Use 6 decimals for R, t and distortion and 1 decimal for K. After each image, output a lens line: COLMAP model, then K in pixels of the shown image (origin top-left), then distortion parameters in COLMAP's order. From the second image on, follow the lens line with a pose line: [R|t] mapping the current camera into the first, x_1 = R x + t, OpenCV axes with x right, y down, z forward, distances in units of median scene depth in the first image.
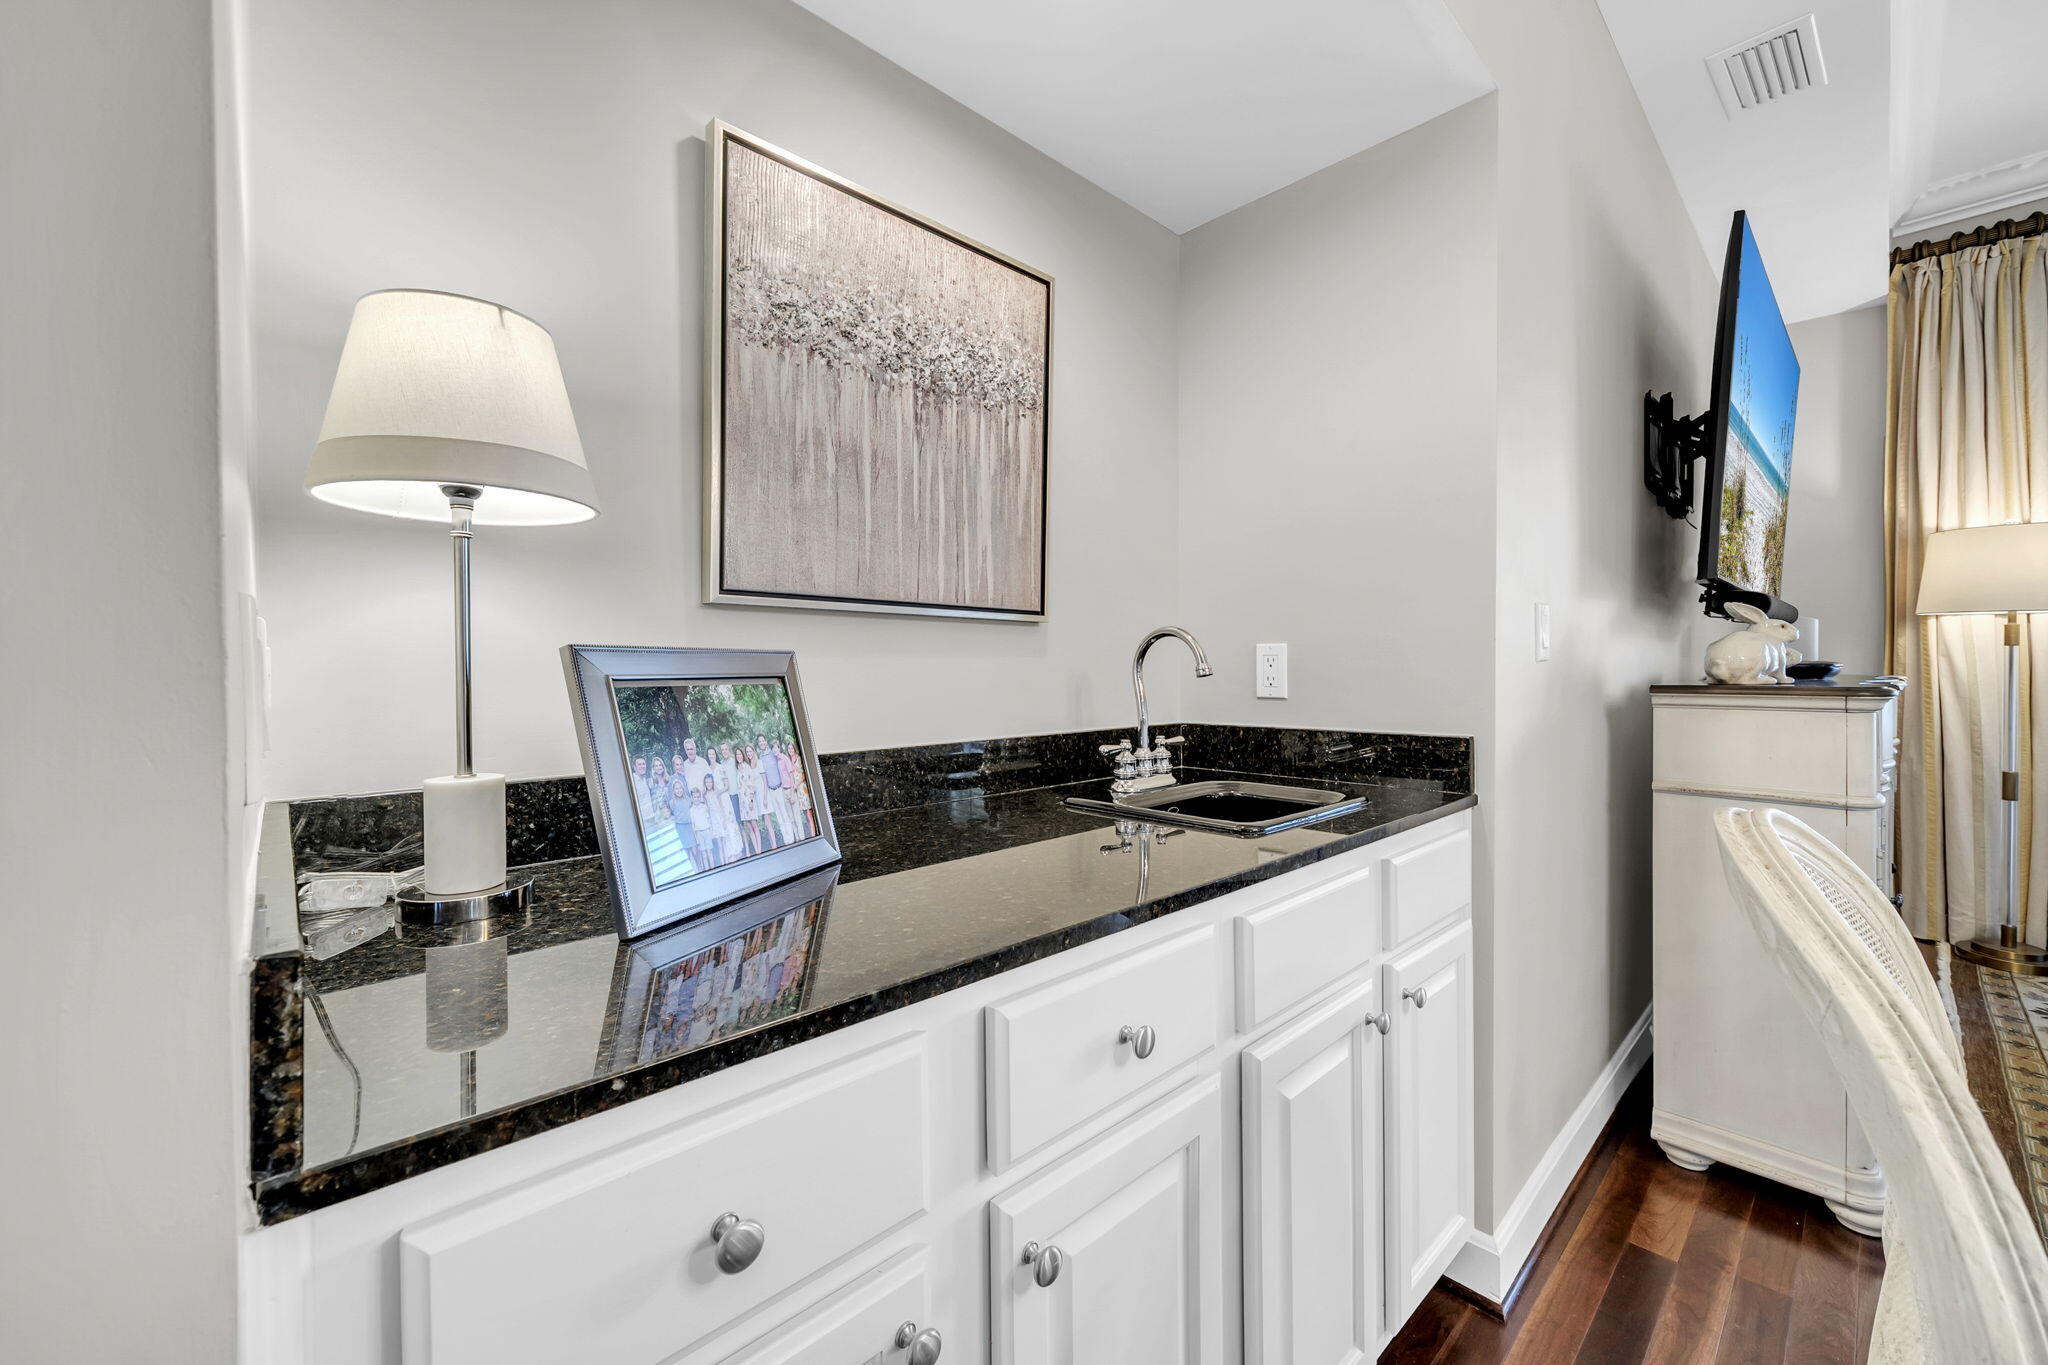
lens RADIAL K [[808.3, 0, 1024.0], [0, 808.3, 682.5], [0, 0, 1]] dist [-0.001286, -0.000058]
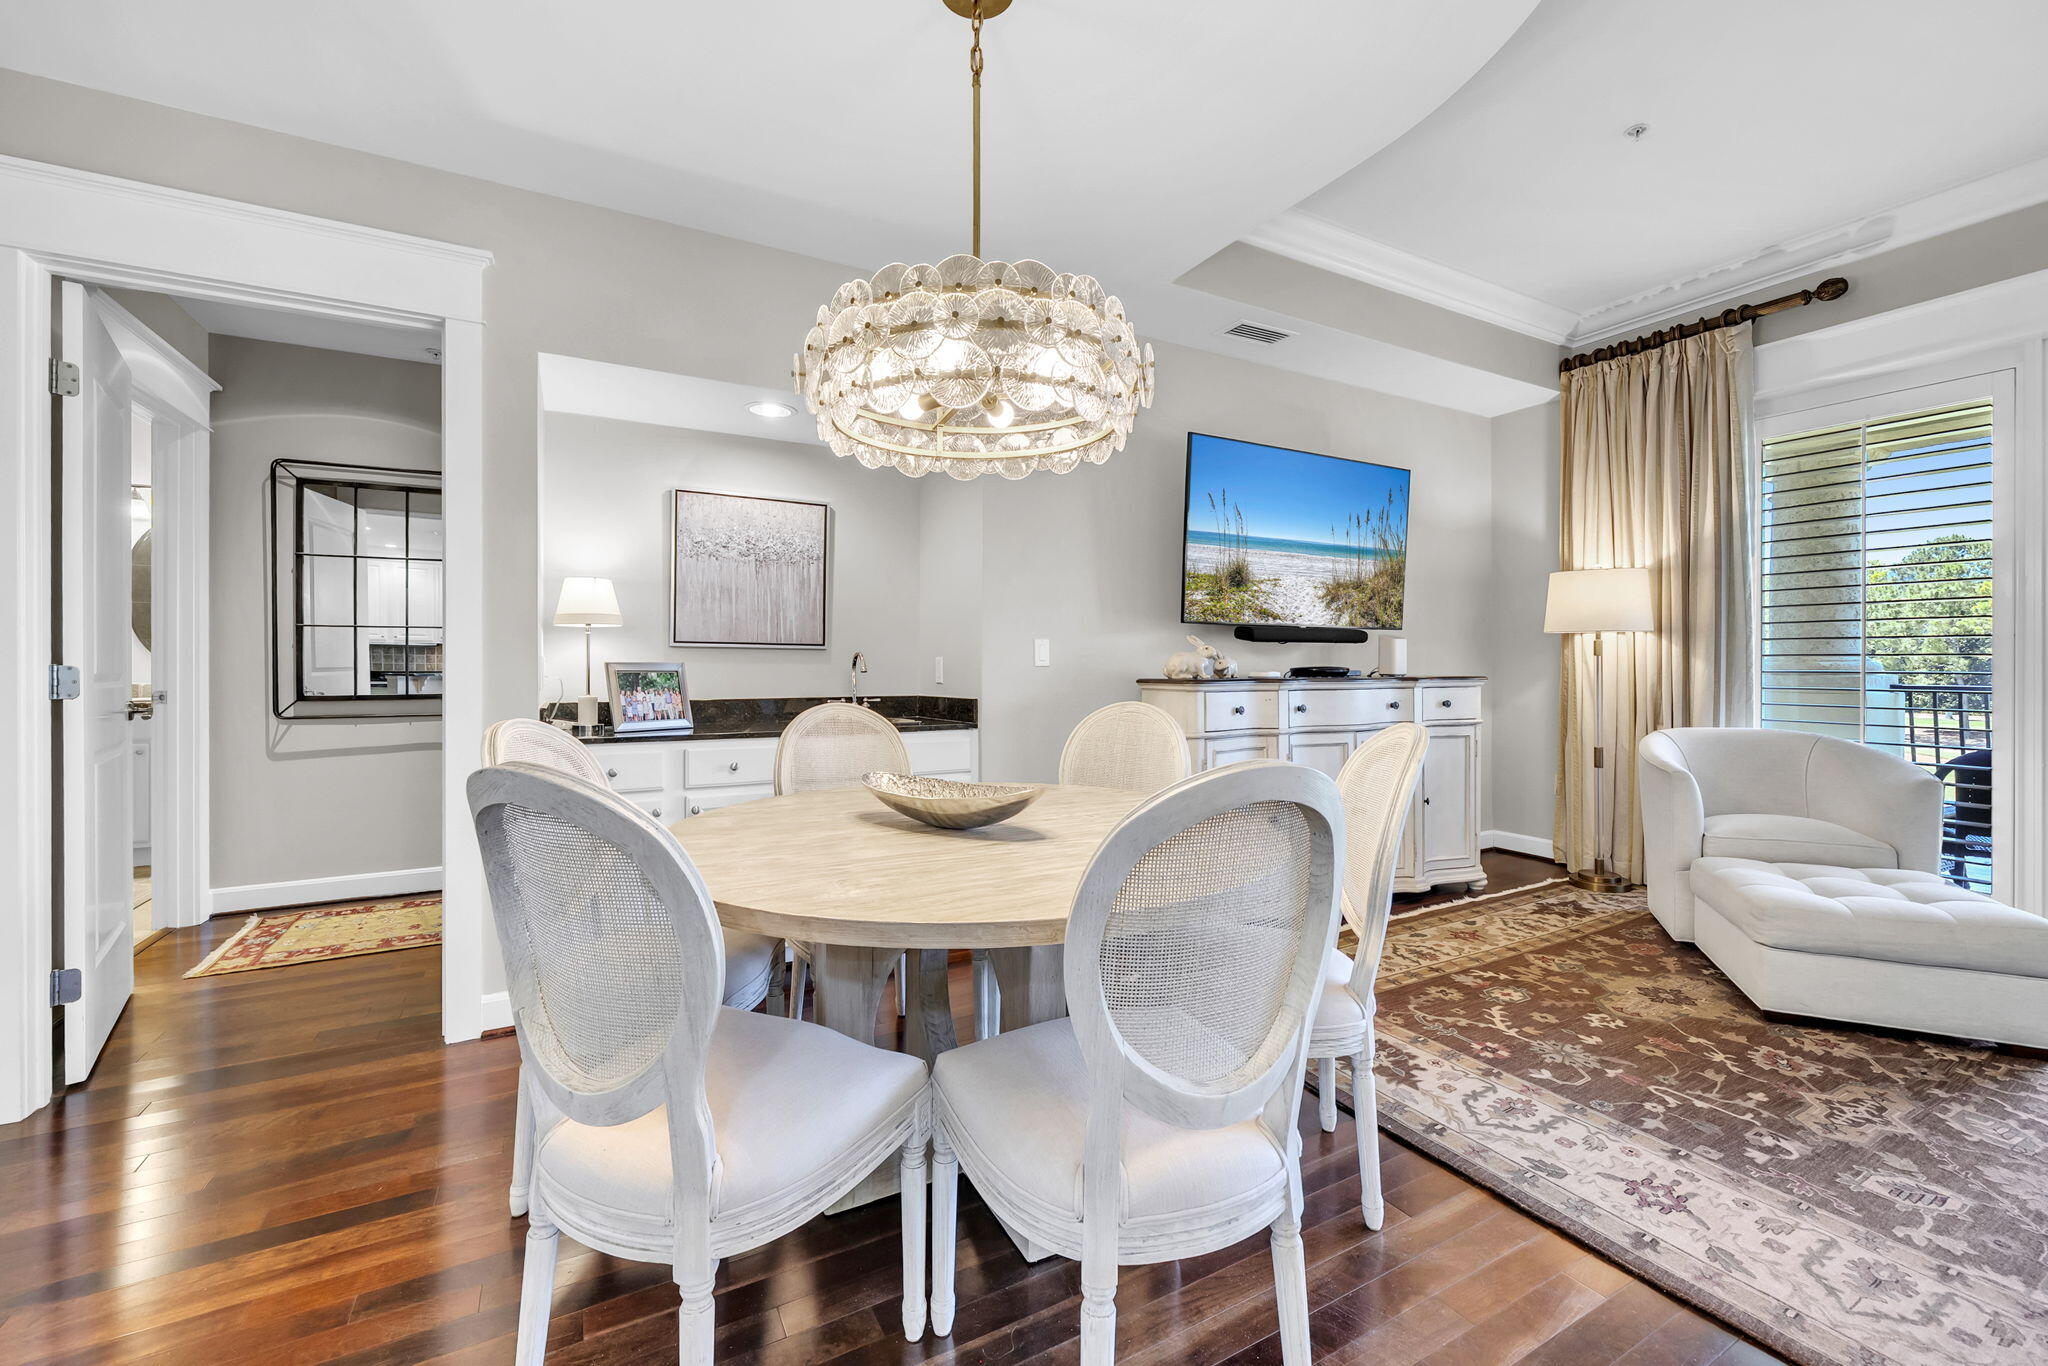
lens RADIAL K [[831.3, 0, 1018.2], [0, 831.3, 665.0], [0, 0, 1]] dist [-0.001546, -0.000363]
pose [[0.970491, 0.005509, -0.241074, 1.282286], [-0.009114, 0.999863, -0.013839, -0.000864], [0.240964, 0.015628, 0.970408, -1.334211]]
